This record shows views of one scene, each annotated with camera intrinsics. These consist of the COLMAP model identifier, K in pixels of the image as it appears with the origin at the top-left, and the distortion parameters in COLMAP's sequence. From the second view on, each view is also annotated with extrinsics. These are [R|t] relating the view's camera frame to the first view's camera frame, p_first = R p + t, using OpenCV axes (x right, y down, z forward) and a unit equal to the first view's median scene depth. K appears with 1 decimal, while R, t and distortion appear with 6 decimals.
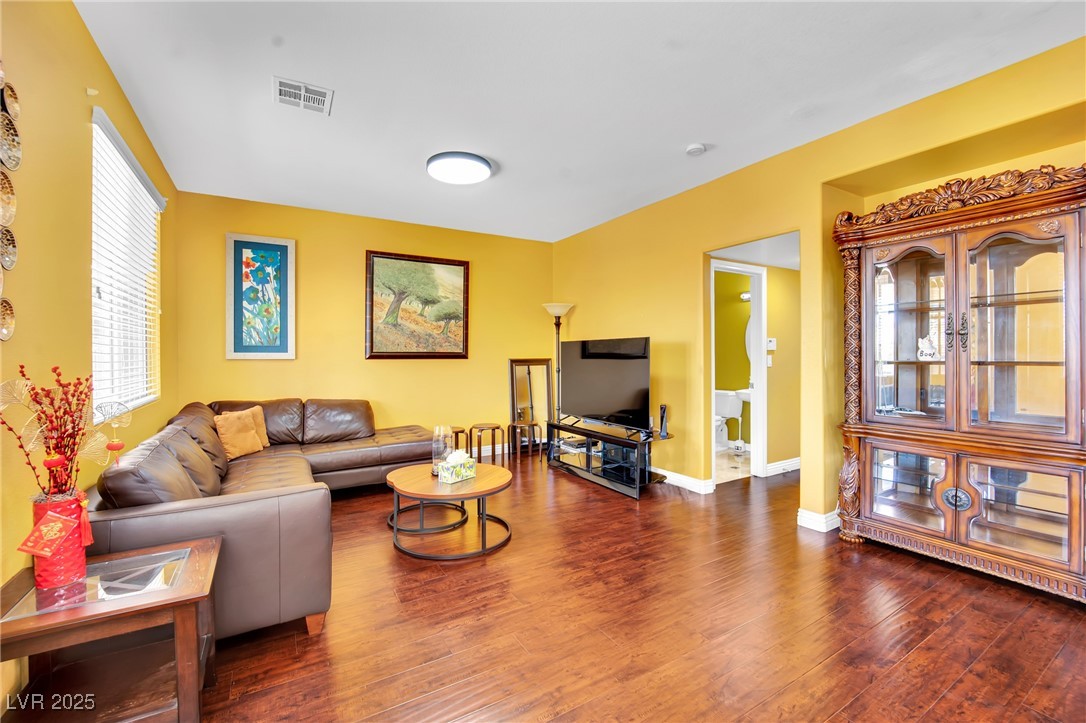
lens RADIAL K [[464.0, 0, 549.4], [0, 464.0, 357.7], [0, 0, 1]] dist [0.005314, -0.002909]
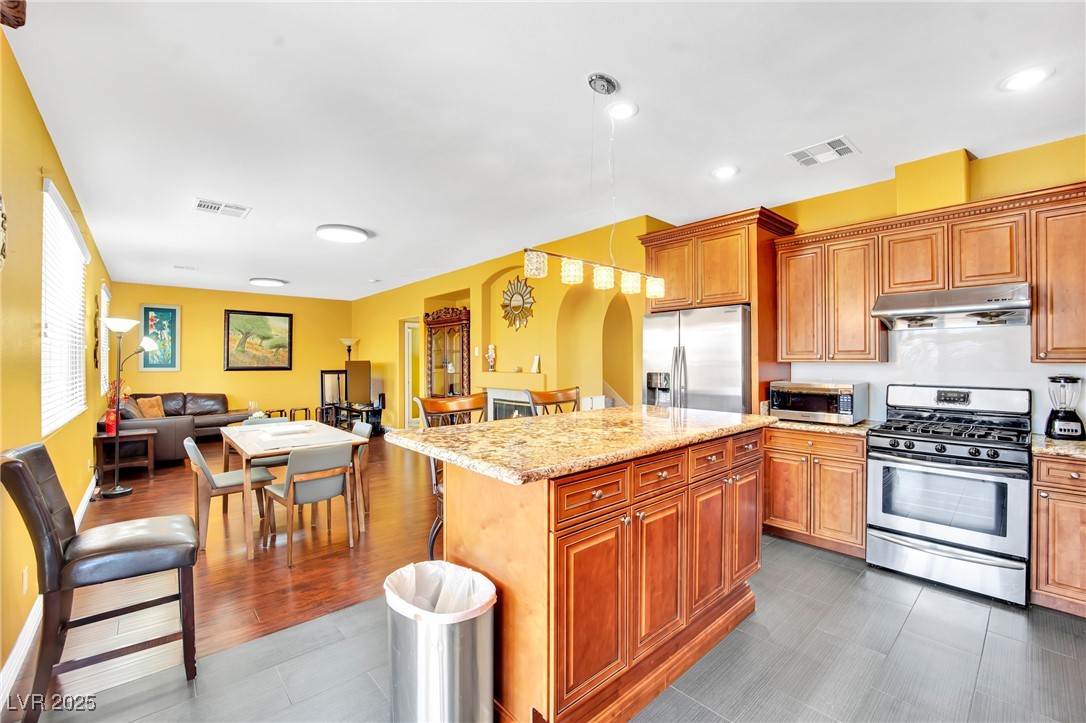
lens RADIAL K [[464.0, 0, 539.7], [0, 464.0, 360.5], [0, 0, 1]] dist [0.005314, -0.002909]
pose [[0.985888, 0.003474, 0.167368, 0.512230], [-0.001866, 0.999951, -0.009763, -0.022327], [-0.167393, 0.009313, 0.985846, -0.985170]]
